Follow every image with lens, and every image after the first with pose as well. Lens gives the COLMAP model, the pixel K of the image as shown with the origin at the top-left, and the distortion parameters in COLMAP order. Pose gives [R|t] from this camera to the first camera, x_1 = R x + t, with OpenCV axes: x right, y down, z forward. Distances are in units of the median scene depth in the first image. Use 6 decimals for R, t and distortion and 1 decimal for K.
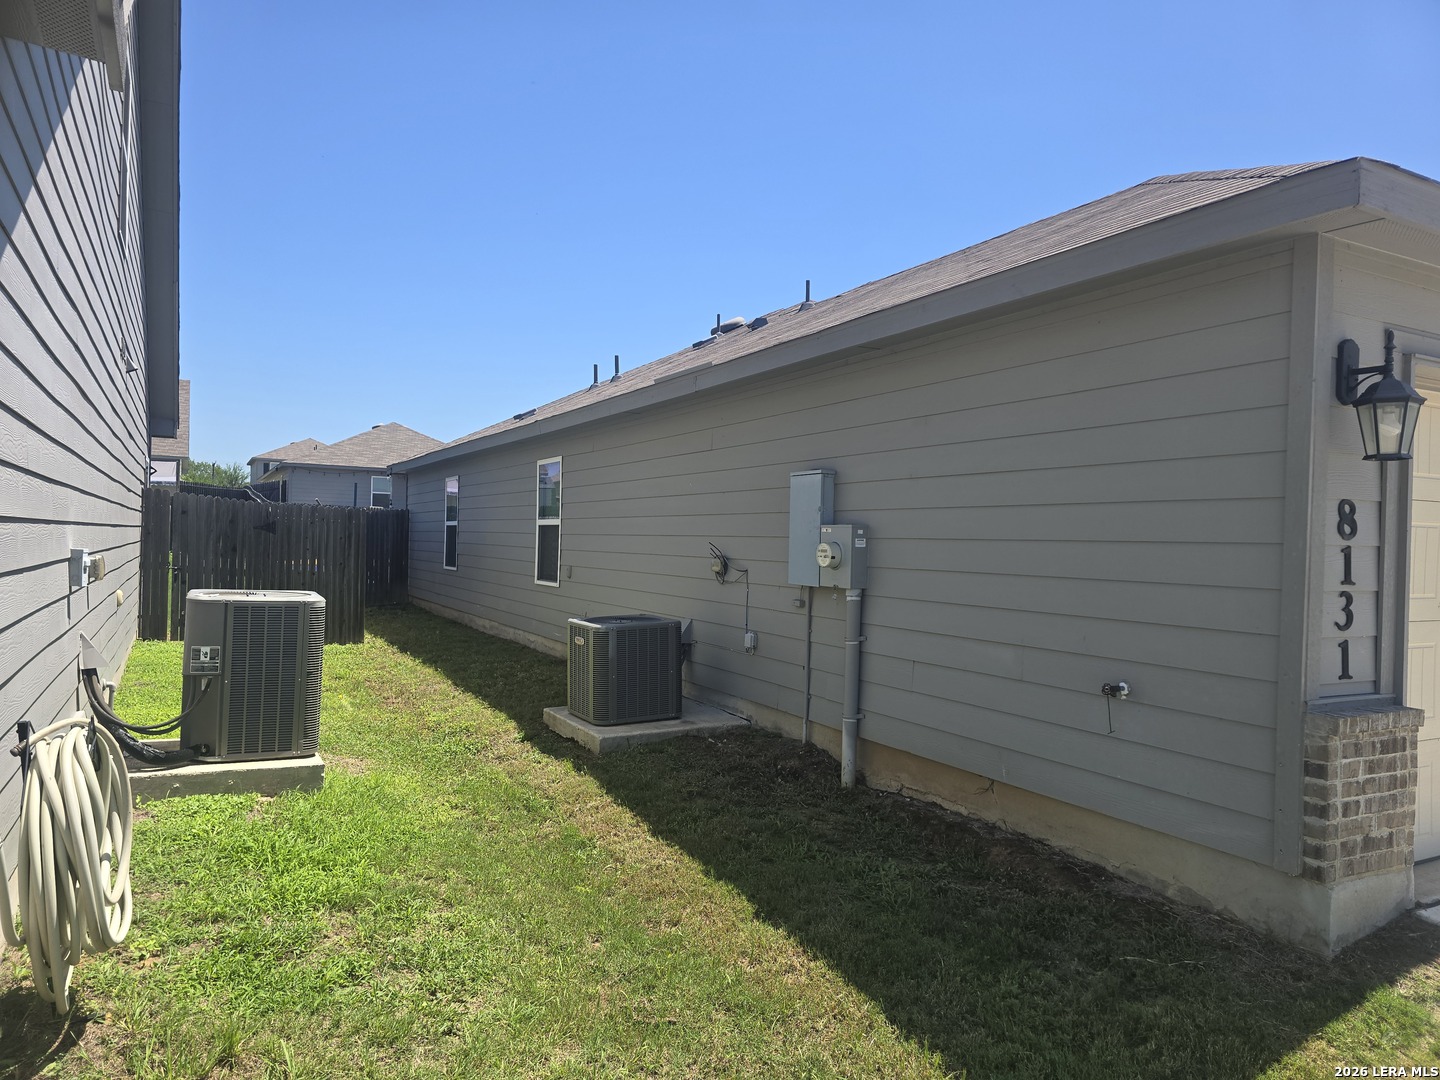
lens RADIAL K [[973.5, 0, 723.4], [0, 973.5, 539.2], [0, 0, 1]] dist [0.057631, -0.023371]
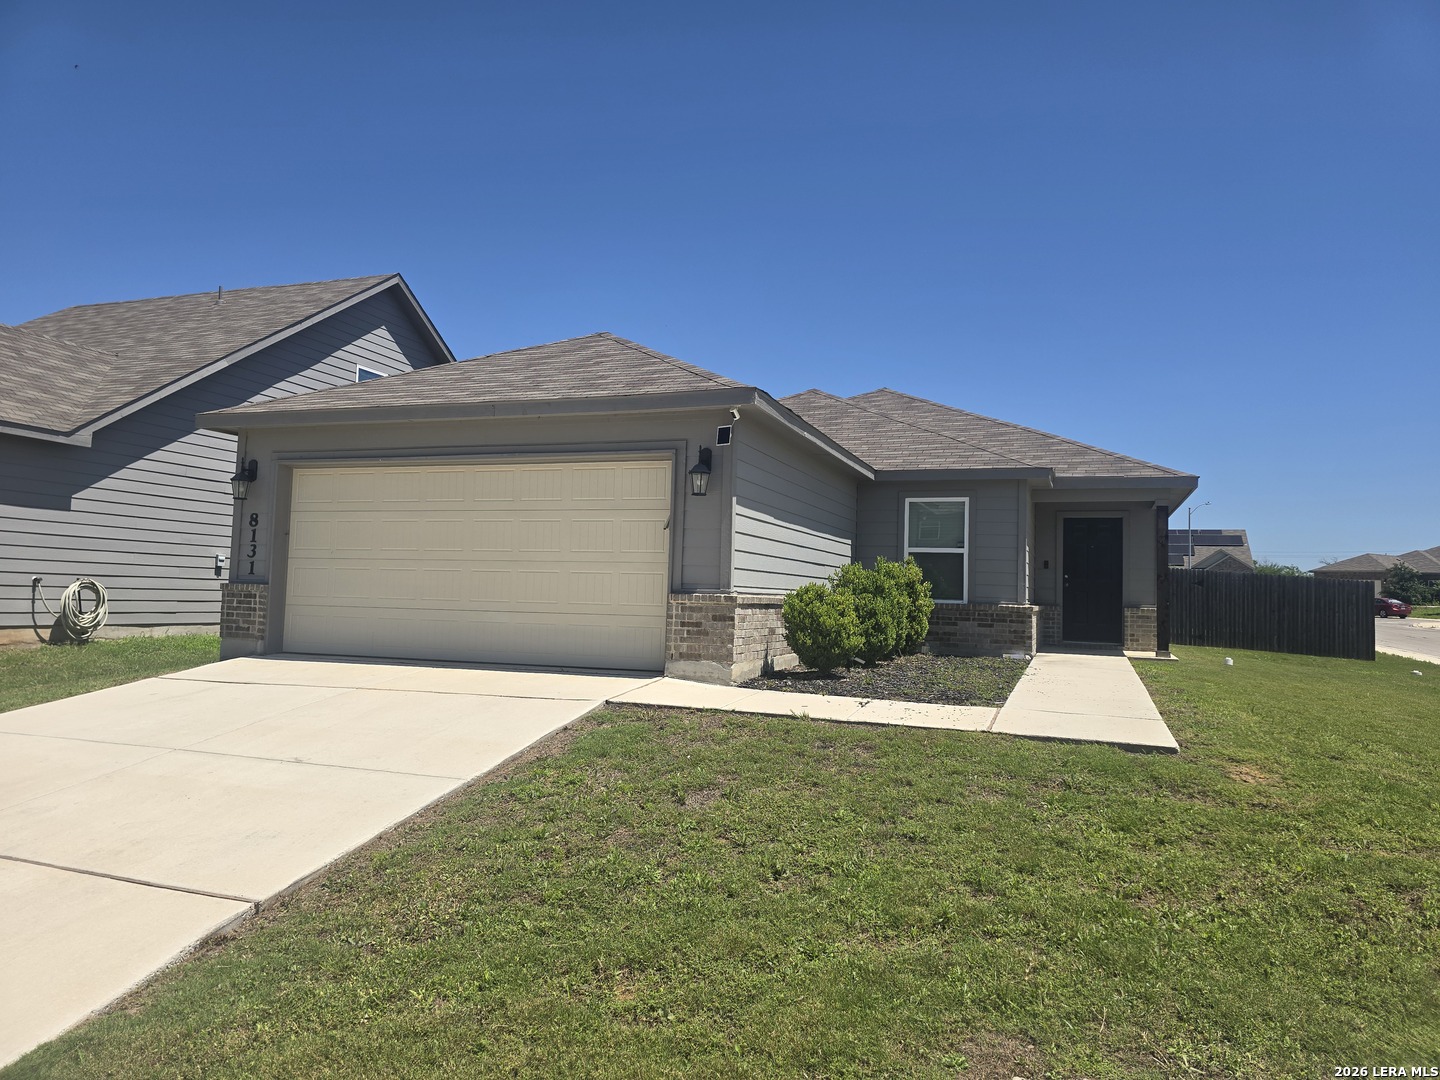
lens RADIAL K [[973.5, 0, 726.9], [0, 973.5, 529.1], [0, 0, 1]] dist [0.057631, -0.023371]
pose [[0.657184, -0.058194, -0.751480, 3.728635], [-0.009390, 0.996306, -0.085365, 0.242703], [0.753672, 0.063157, 0.654210, 0.150113]]
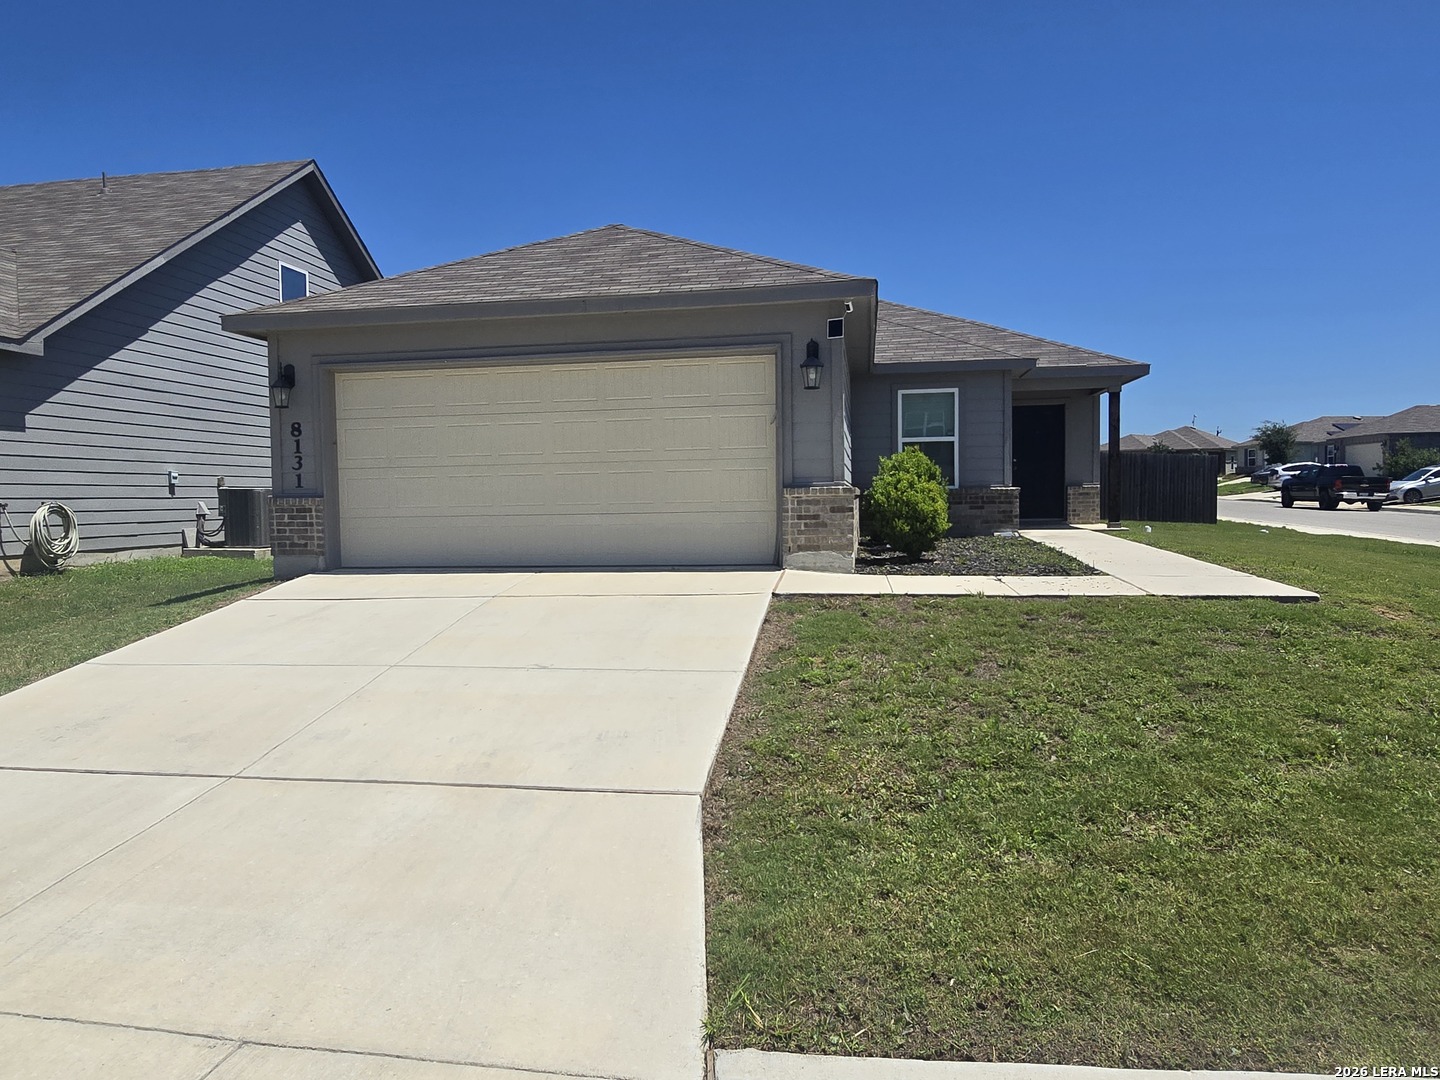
lens RADIAL K [[951.9, 0, 712.5], [0, 951.9, 538.4], [0, 0, 1]] dist [-0.007015, 0.006629]
pose [[0.787082, -0.011418, -0.616742, 3.144192], [0.039058, 0.998745, 0.031355, 0.242534], [0.615610, -0.048768, 0.786540, -0.371094]]
